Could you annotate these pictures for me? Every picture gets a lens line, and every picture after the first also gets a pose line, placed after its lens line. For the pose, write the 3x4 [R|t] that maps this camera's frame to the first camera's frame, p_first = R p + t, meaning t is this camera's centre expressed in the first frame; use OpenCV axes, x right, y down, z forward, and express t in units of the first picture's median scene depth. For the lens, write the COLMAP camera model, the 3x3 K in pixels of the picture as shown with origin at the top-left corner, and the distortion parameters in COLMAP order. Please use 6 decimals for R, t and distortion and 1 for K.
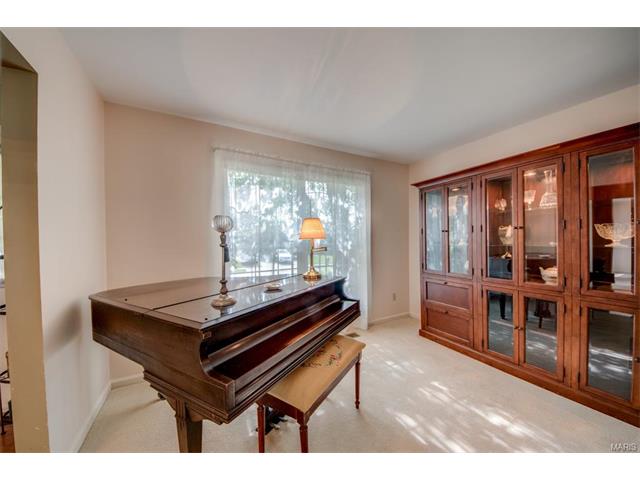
lens RADIAL K [[236.9, 0, 320.9], [0, 236.9, 240.2], [0, 0, 1]] dist [0.000399, -0.000702]
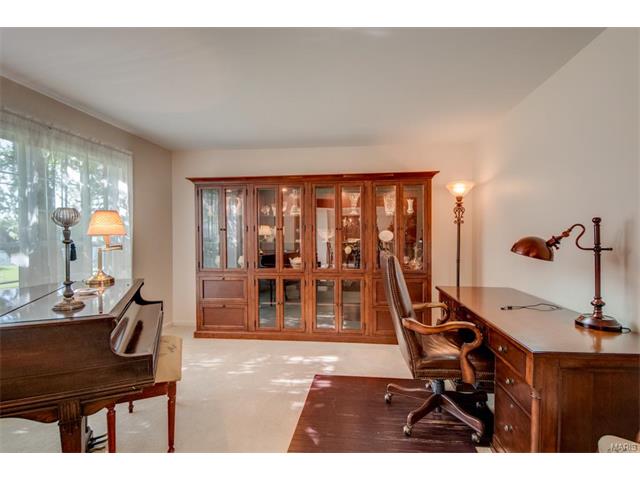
lens RADIAL K [[302.4, 0, 341.5], [0, 302.4, 241.4], [0, 0, 1]] dist [-0.003659, -0.000055]
pose [[0.548654, -0.003874, 0.836041, -0.348358], [-0.003527, 0.999970, 0.006948, 0.004198], [-0.836042, -0.006760, 0.548624, -0.201509]]
